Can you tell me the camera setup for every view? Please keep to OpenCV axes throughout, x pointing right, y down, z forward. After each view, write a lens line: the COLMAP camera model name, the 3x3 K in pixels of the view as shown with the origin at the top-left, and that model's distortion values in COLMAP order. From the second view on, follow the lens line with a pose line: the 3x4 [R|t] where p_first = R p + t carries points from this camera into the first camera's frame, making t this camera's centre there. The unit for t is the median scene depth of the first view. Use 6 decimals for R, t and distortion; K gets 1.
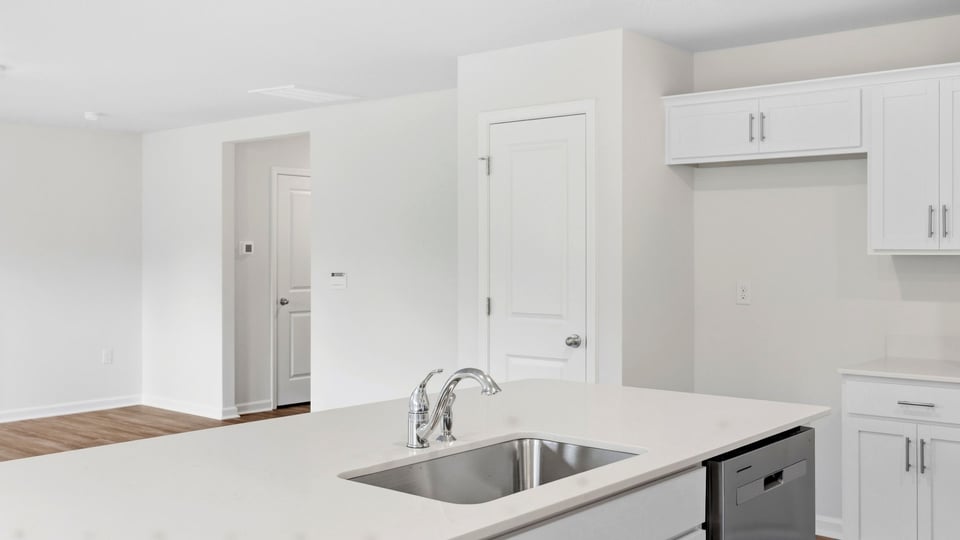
lens RADIAL K [[949.4, 0, 483.1], [0, 949.4, 252.8], [0, 0, 1]] dist [-0.021247, 0.000000]
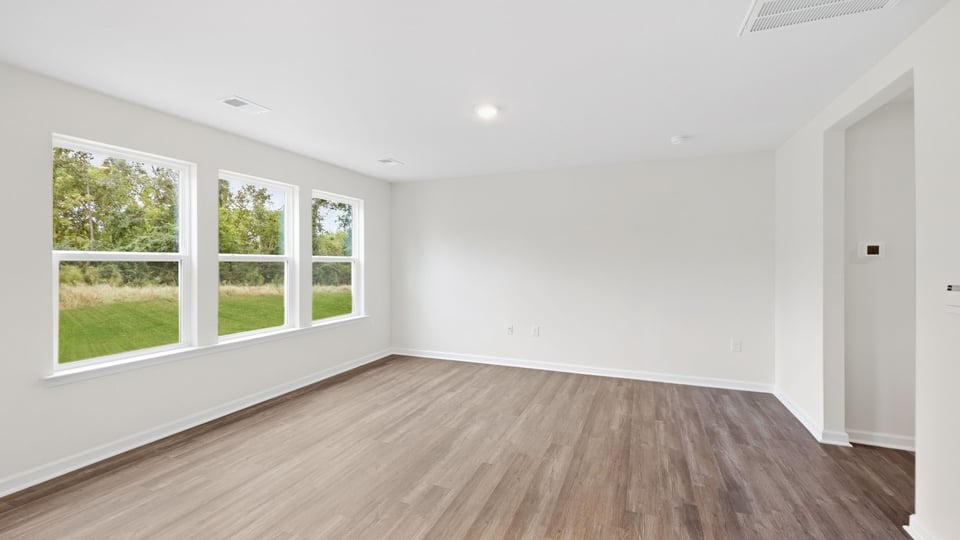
lens RADIAL K [[416.8, 0, 470.8], [0, 416.8, 266.5], [0, 0, 1]] dist [0.011207, -0.000304]
pose [[0.299718, 0.006640, -0.954005, 0.002954], [0.003823, 0.999959, 0.008161, 0.005954], [0.954020, -0.006093, 0.299681, 0.598487]]
